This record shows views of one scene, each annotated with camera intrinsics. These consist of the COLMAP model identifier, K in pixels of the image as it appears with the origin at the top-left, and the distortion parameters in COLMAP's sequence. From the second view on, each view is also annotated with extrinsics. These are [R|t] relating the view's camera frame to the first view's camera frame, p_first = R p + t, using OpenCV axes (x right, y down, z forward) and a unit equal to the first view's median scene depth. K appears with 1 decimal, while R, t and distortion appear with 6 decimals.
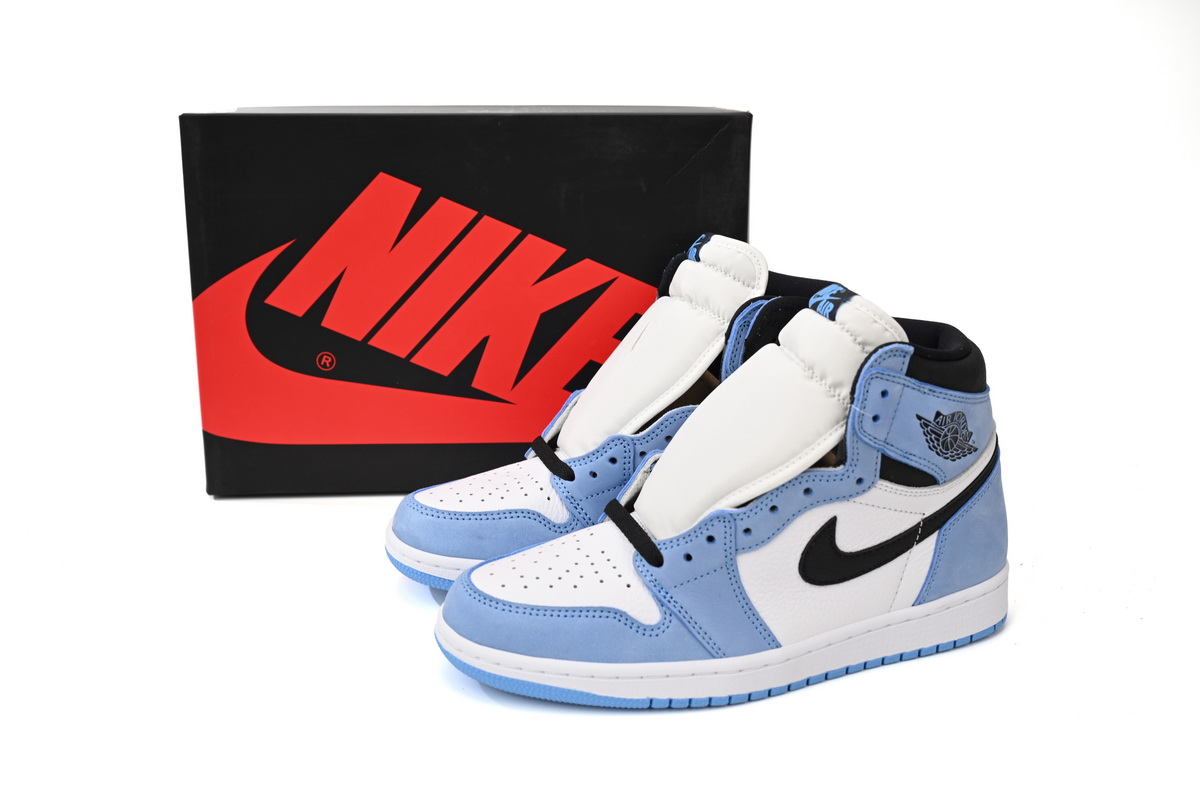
lens RADIAL K [[1351.8, 0, 600.0], [0, 1351.8, 400.0], [0, 0, 1]] dist [-0.058425, -0.005501]
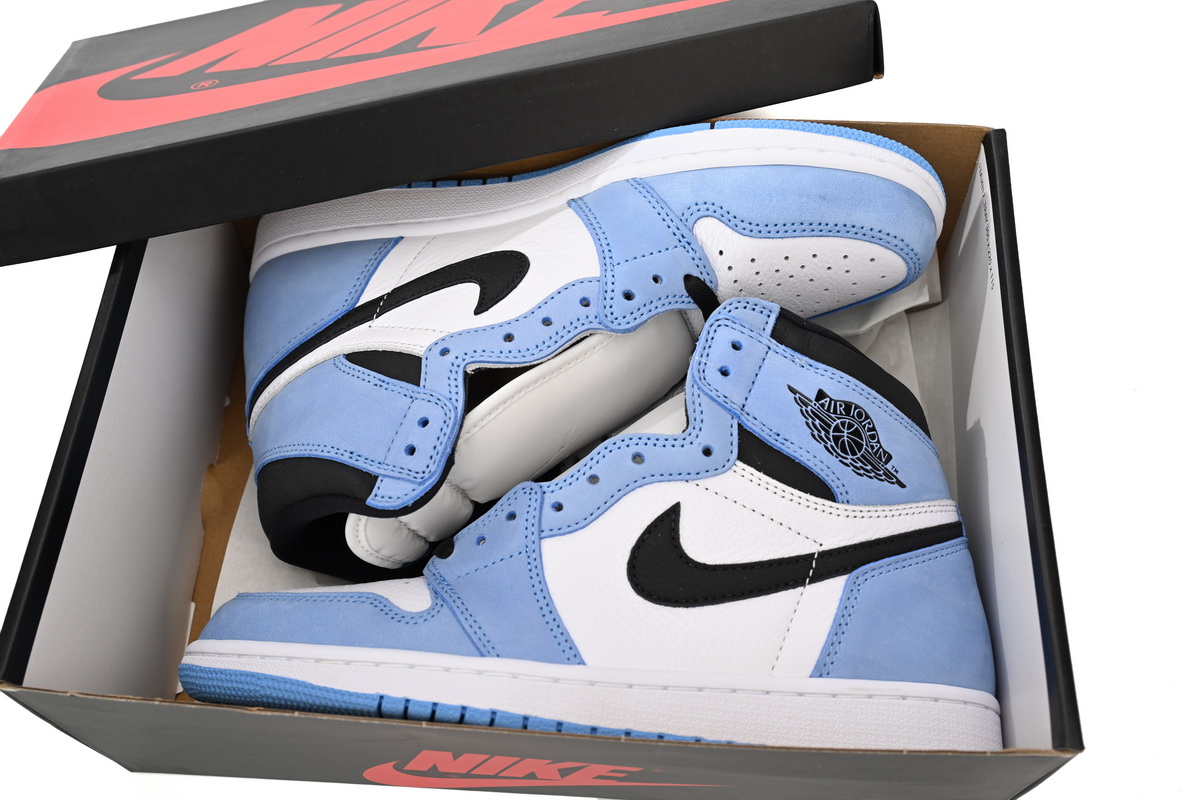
lens RADIAL K [[1203.8, 0, 600.0], [0, 1203.8, 400.0], [0, 0, 1]] dist [0.003645, -0.001066]
pose [[0.955925, -0.036340, -0.291353, 0.333224], [-0.162823, 0.760138, -0.629030, 0.477027], [0.244327, 0.648745, 0.720718, 0.467443]]
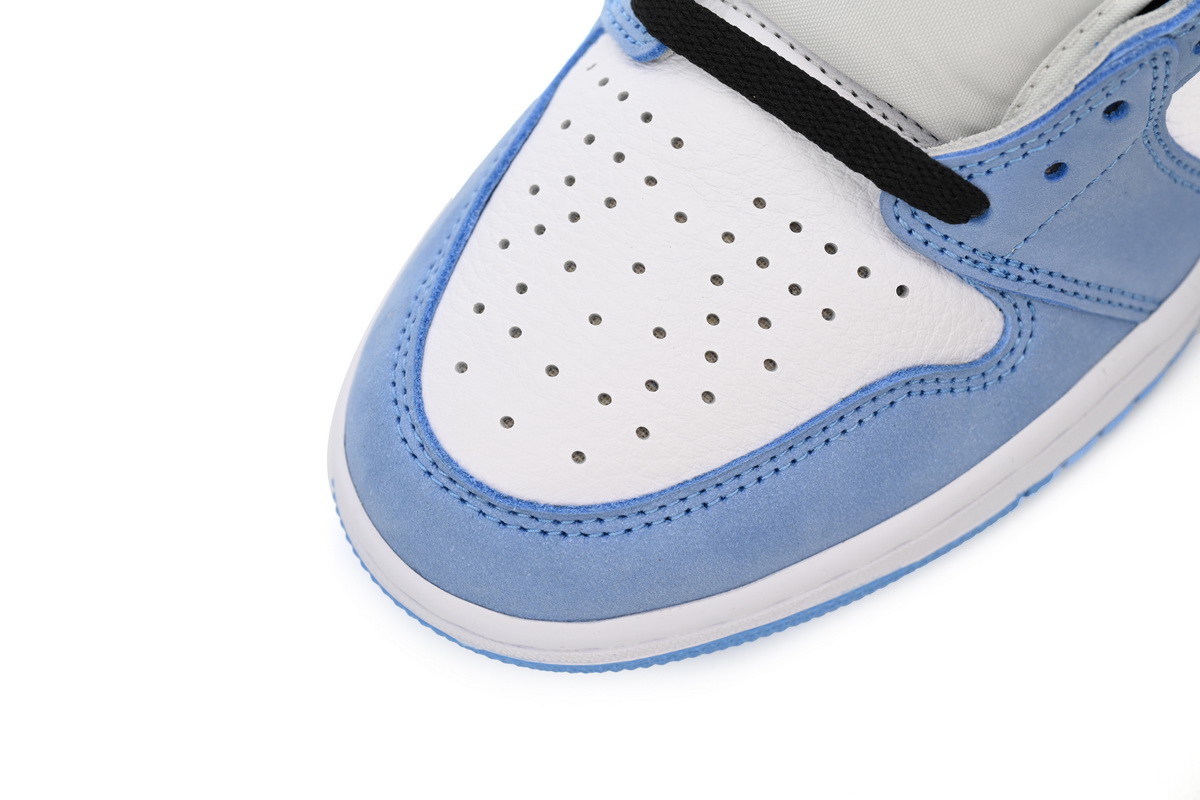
lens RADIAL K [[2667.4, 0, 600.0], [0, 2667.4, 400.0], [0, 0, 1]] dist [0.011273, -0.021906]
pose [[0.836394, -0.513400, 0.192003, -0.192171], [0.199225, 0.611070, 0.766096, -0.390998], [-0.510641, -0.602506, 0.613378, 0.606588]]
